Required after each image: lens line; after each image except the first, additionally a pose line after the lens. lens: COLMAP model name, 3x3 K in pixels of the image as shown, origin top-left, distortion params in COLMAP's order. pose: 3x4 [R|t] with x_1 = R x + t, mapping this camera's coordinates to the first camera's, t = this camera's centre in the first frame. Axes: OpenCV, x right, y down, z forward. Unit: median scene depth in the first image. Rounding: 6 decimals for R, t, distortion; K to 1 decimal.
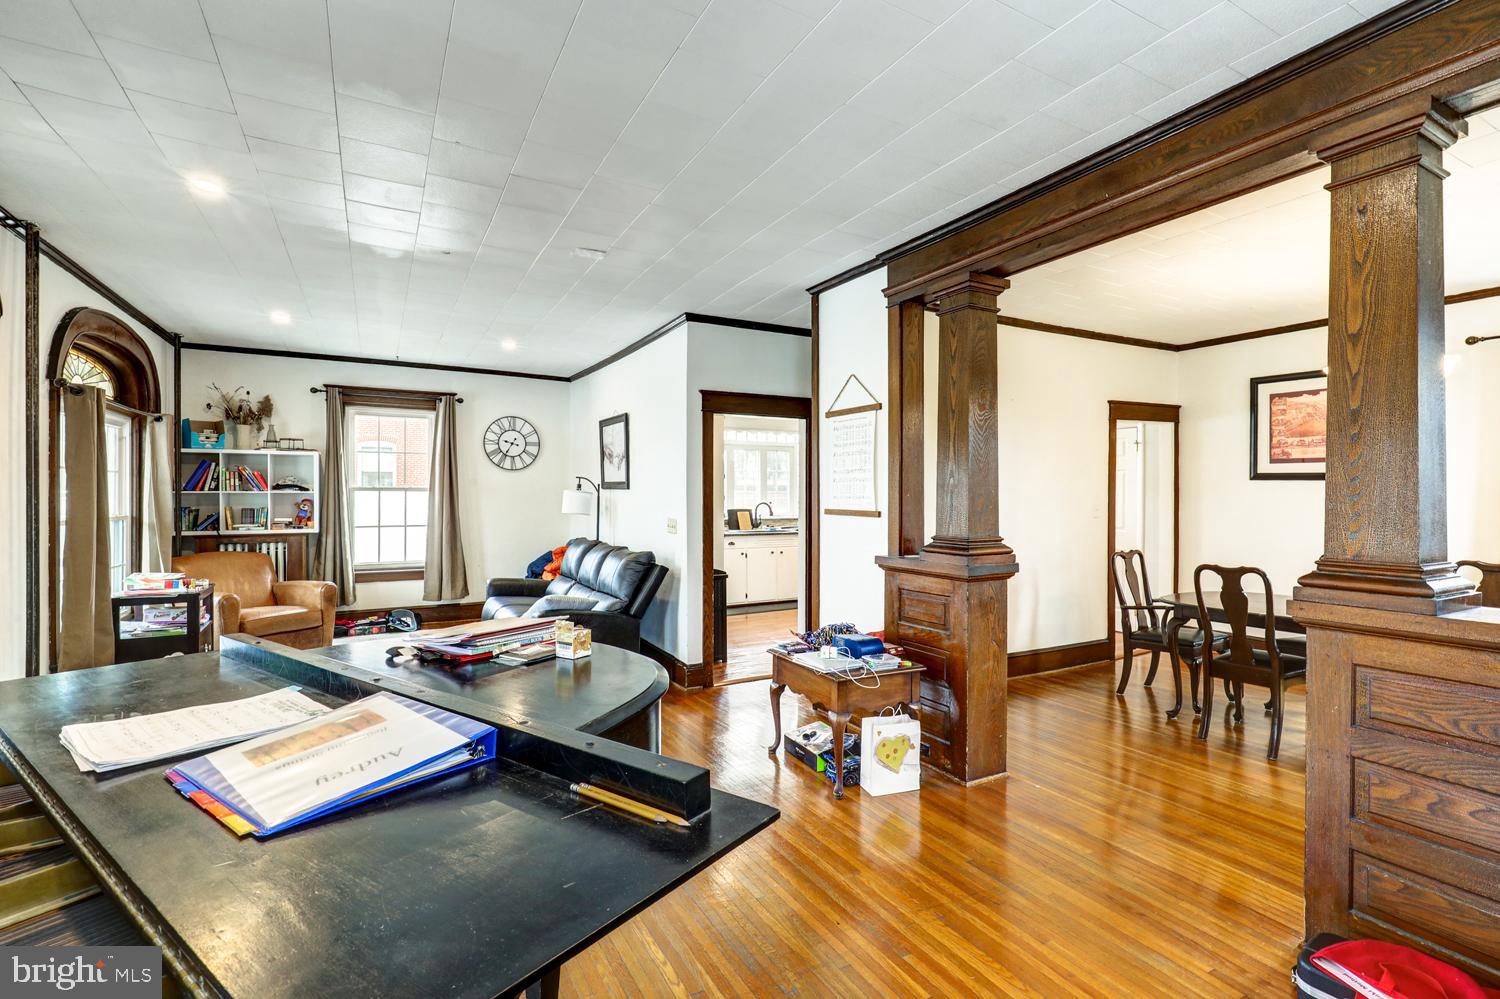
lens RADIAL K [[680.9, 0, 752.3], [0, 680.9, 503.0], [0, 0, 1]] dist [-0.000869, -0.000192]
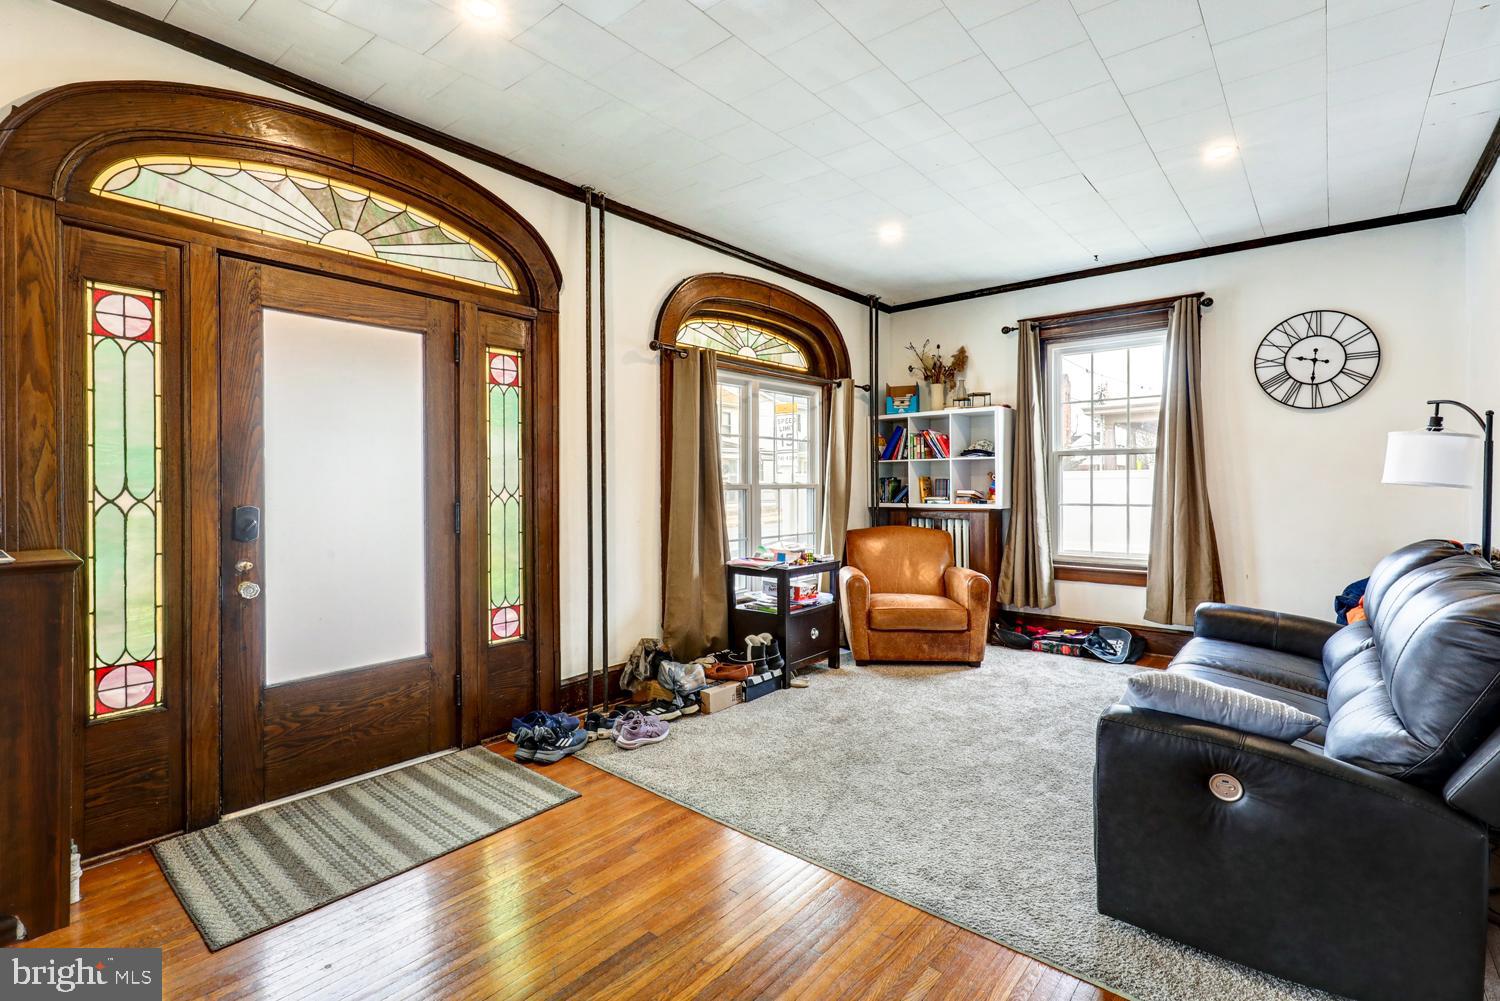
lens RADIAL K [[690.9, 0, 752.9], [0, 690.9, 481.2], [0, 0, 1]] dist [-0.001432, -0.000078]
pose [[0.368768, -0.007493, -0.929491, -0.005024], [-0.003934, 0.999946, -0.009622, 0.020394], [0.929513, 0.007205, 0.368718, 0.449293]]
